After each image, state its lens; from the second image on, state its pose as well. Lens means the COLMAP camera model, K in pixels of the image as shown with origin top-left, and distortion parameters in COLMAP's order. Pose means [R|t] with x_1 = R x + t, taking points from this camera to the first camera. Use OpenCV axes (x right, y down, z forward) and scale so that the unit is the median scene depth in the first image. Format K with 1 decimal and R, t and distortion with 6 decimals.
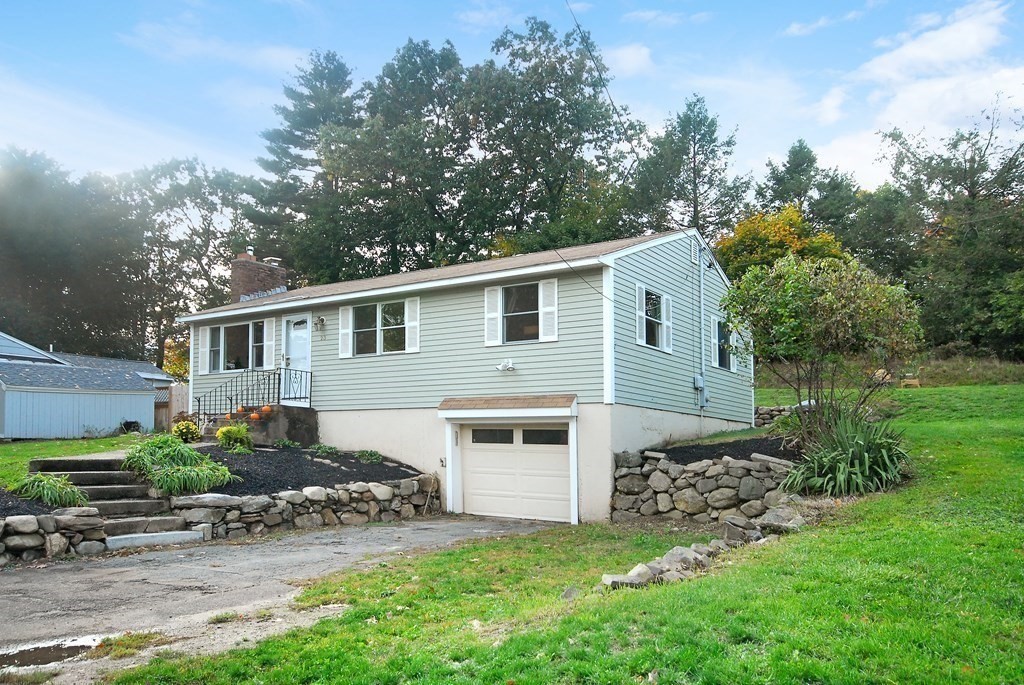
lens RADIAL K [[803.1, 0, 512.3], [0, 803.1, 345.9], [0, 0, 1]] dist [-0.072846, -0.001045]
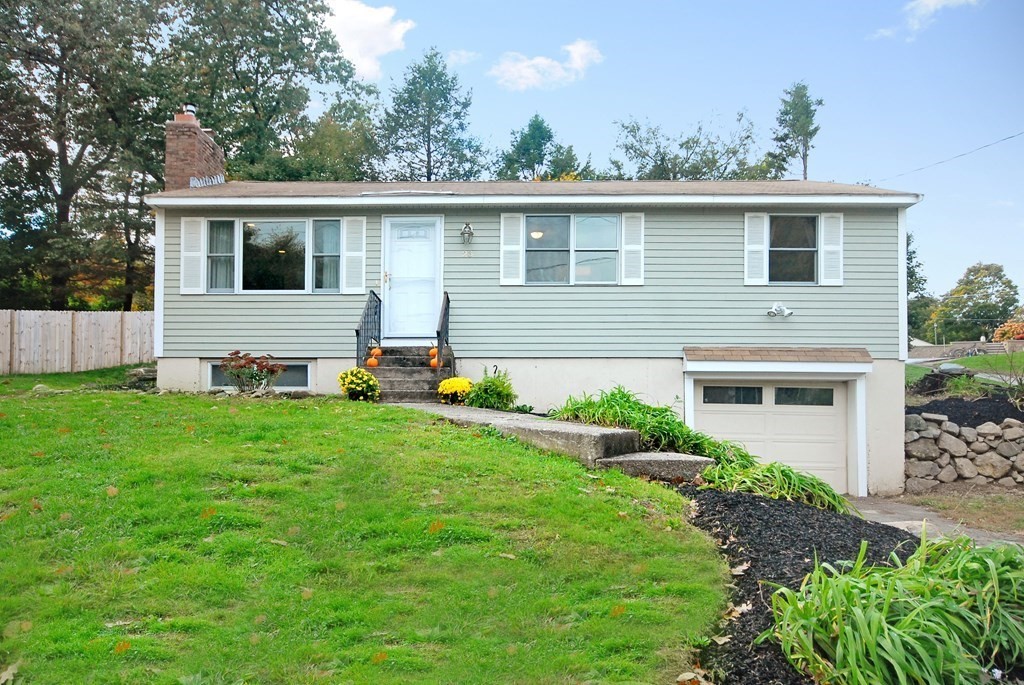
lens RADIAL K [[758.1, 0, 512.0], [0, 758.1, 342.2], [0, 0, 1]] dist [-0.058629, 0.004507]
pose [[0.859501, 0.041781, 0.509423, -0.634644], [-0.068898, 0.997028, 0.034472, 0.049287], [-0.506469, -0.064727, 0.859825, 0.470039]]
